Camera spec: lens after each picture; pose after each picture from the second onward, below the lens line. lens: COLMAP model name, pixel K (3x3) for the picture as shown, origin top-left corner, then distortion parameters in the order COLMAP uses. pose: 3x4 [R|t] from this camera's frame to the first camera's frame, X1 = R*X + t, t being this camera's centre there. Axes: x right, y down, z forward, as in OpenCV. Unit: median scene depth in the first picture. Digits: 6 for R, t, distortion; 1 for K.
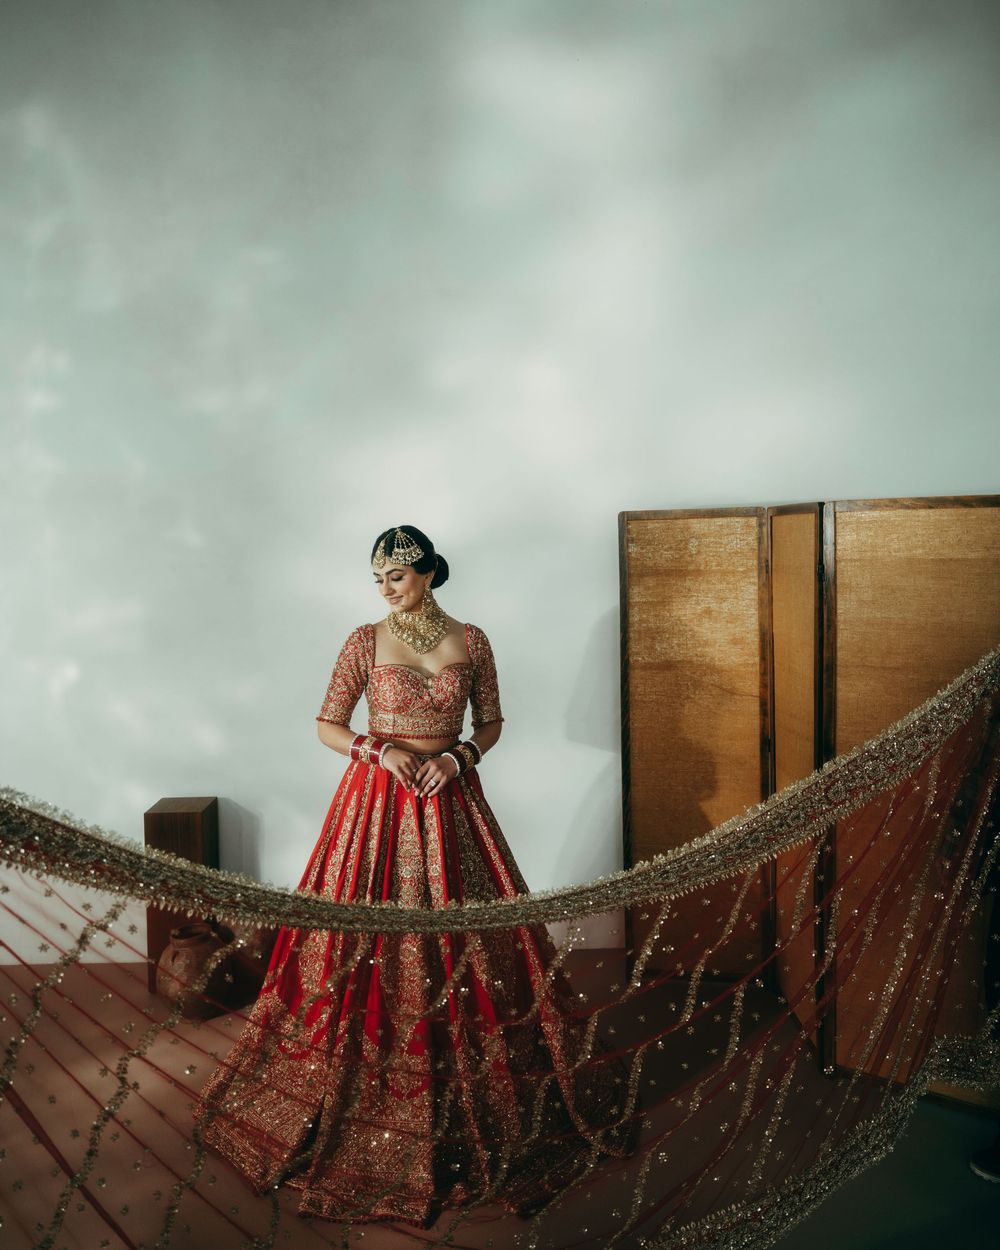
lens RADIAL K [[924.7, 0, 494.0], [0, 924.7, 582.5], [0, 0, 1]] dist [0.007890, 0.000444]
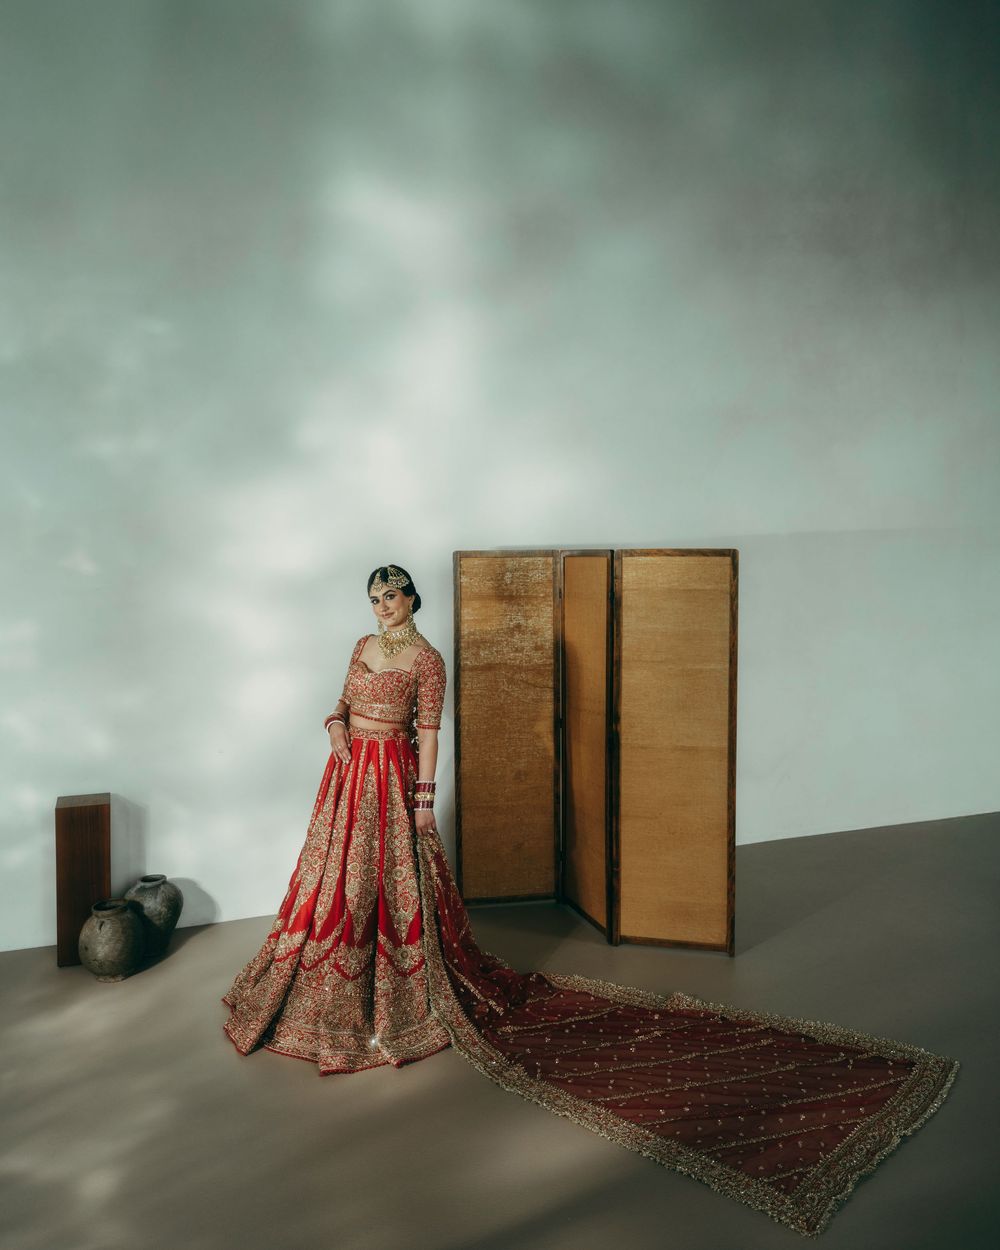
lens RADIAL K [[906.2, 0, 483.9], [0, 906.2, 600.0], [0, 0, 1]] dist [-0.003824, -0.008166]
pose [[0.940816, 0.000604, 0.338918, -0.267153], [0.001508, 0.999981, -0.005969, 0.000829], [-0.338915, 0.006126, 0.940797, -0.229923]]
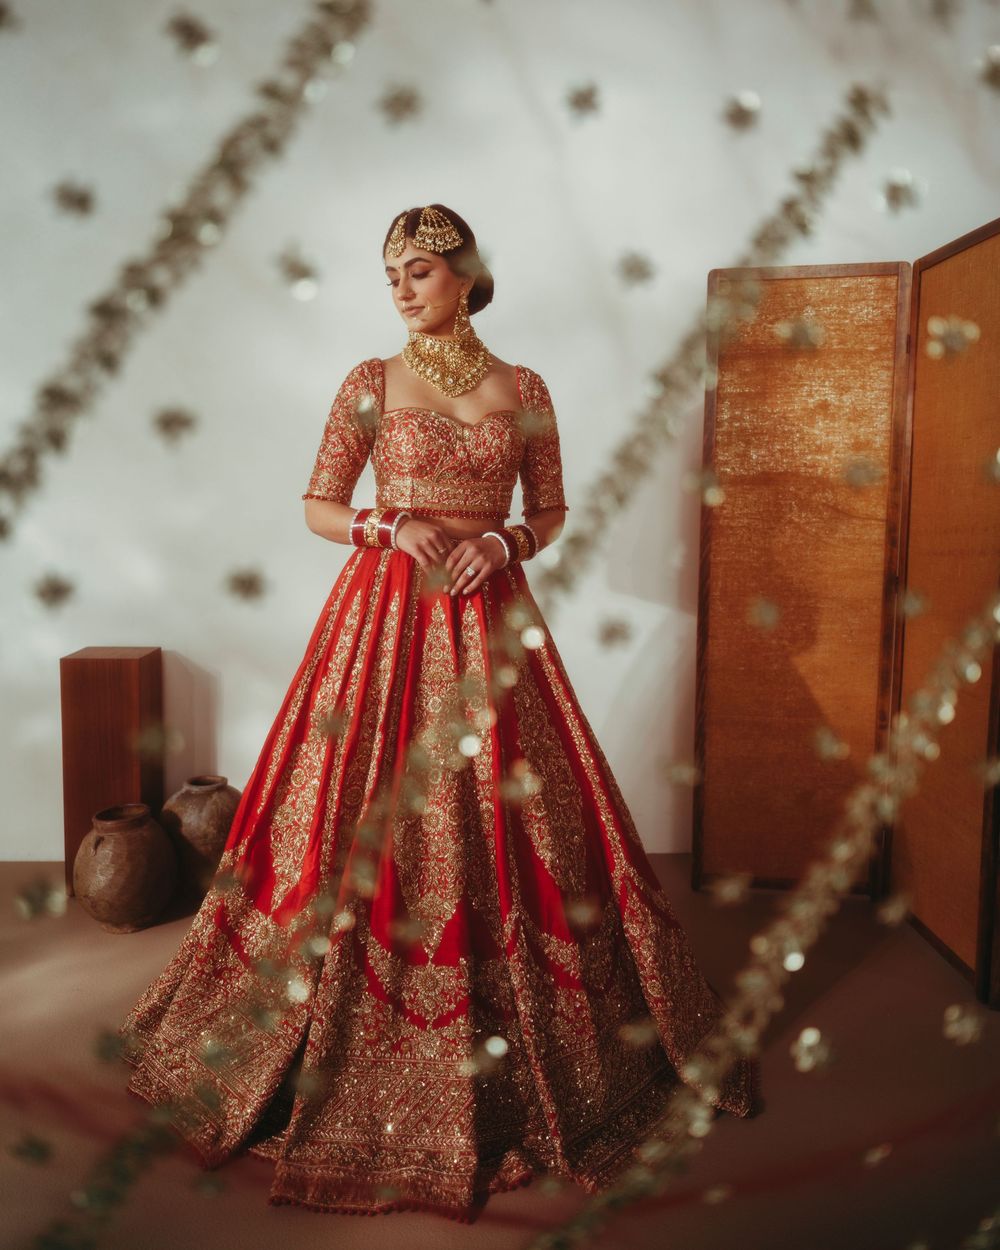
lens RADIAL K [[935.0, 0, 497.9], [0, 935.0, 584.2], [0, 0, 1]] dist [0.003320, 0.001170]
pose [[0.998797, 0.026062, 0.041525, -0.061307], [-0.028036, 0.998469, 0.047689, 0.148815], [-0.040219, -0.048796, 0.997999, 0.248468]]
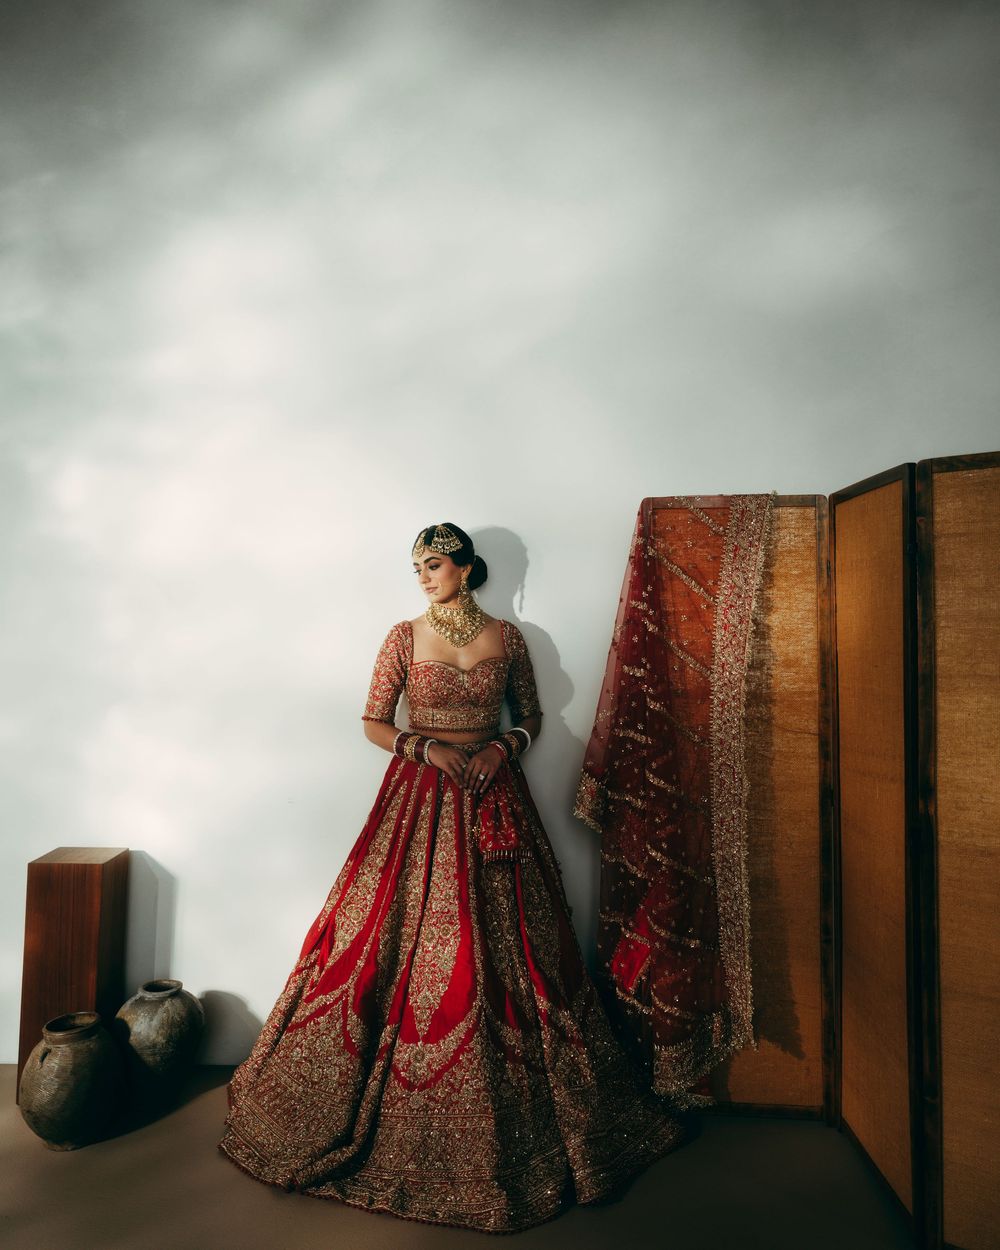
lens RADIAL K [[935.0, 0, 497.9], [0, 935.0, 584.2], [0, 0, 1]] dist [0.003320, 0.001170]
pose [[0.999518, 0.030995, -0.001552, 0.011925], [-0.030993, 0.994407, -0.100968, 0.085699], [-0.001586, 0.100968, 0.994888, 0.198829]]
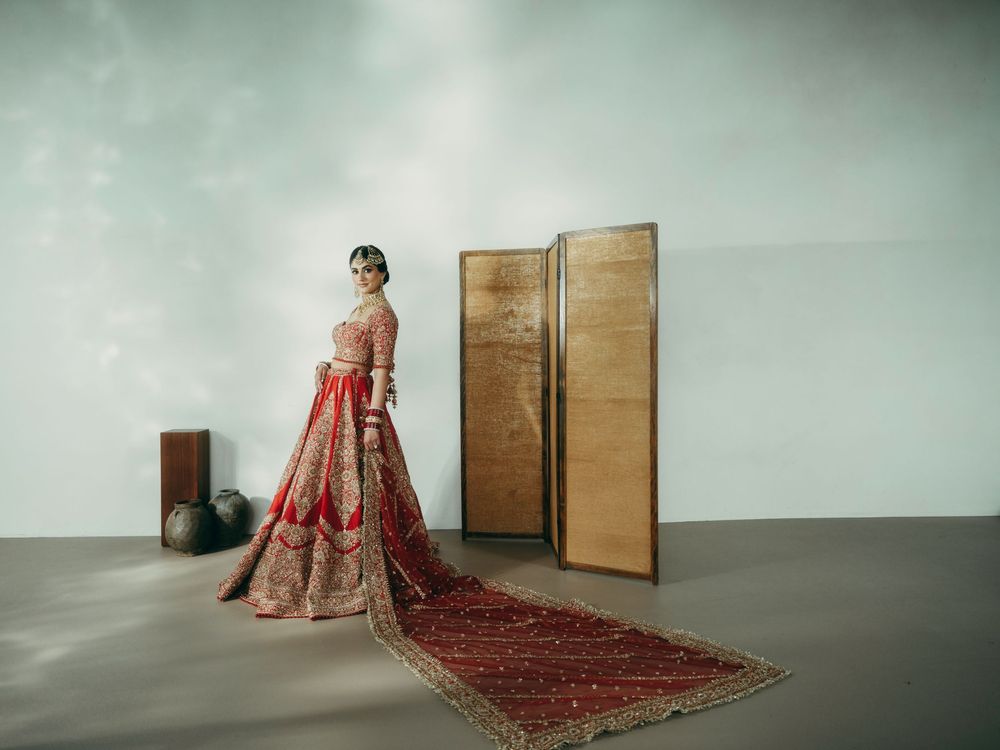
lens RADIAL K [[699.2, 0, 500.0], [0, 699.2, 375.0], [0, 0, 1]] dist [0.001924, 0.000814]
pose [[0.998311, 0.013258, 0.056570, 0.143025], [-0.012259, 0.999763, -0.017969, 0.169531], [-0.056795, 0.017245, 0.998237, -0.248391]]
